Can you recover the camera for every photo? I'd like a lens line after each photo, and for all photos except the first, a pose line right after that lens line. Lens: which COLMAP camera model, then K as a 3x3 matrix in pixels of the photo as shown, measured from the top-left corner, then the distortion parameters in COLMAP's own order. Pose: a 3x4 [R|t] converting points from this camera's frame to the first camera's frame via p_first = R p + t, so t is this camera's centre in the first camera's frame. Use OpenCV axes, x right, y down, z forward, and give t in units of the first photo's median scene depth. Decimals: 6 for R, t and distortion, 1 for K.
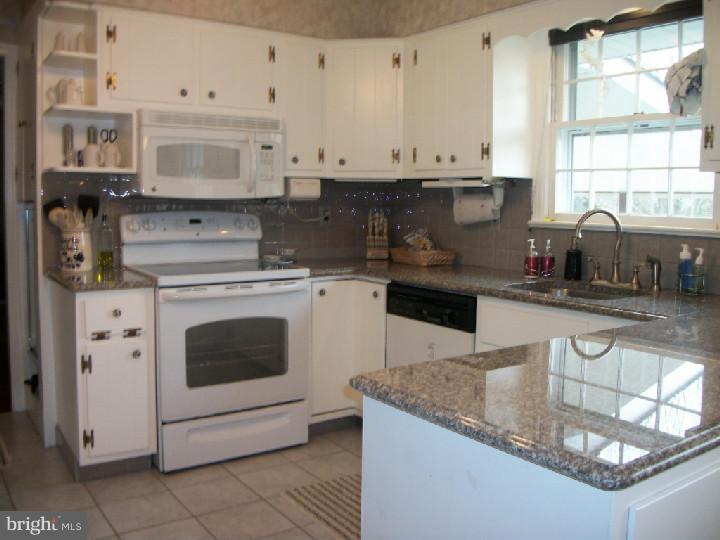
lens RADIAL K [[679.3, 0, 383.6], [0, 679.3, 257.1], [0, 0, 1]] dist [-0.154543, 0.090887]
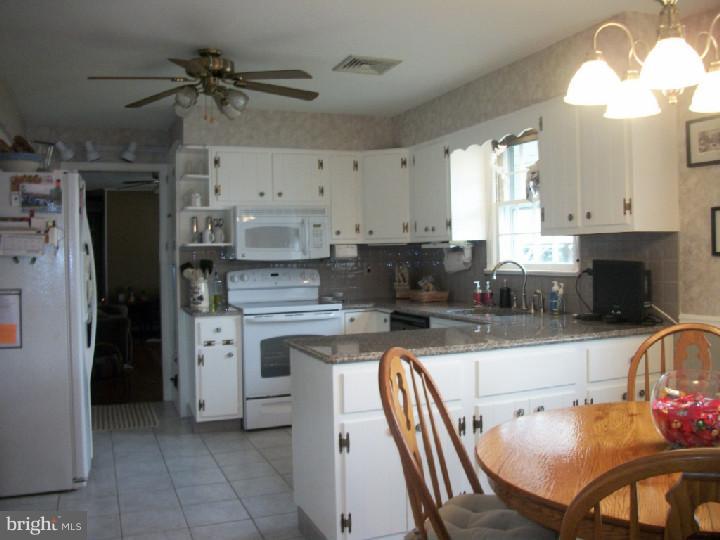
lens RADIAL K [[679.3, 0, 383.6], [0, 679.3, 257.1], [0, 0, 1]] dist [-0.154543, 0.090887]
pose [[0.975105, -0.030048, -0.219699, 0.336559], [0.013593, 0.997013, -0.076030, 0.030620], [0.221327, 0.071150, 0.972601, -0.504879]]
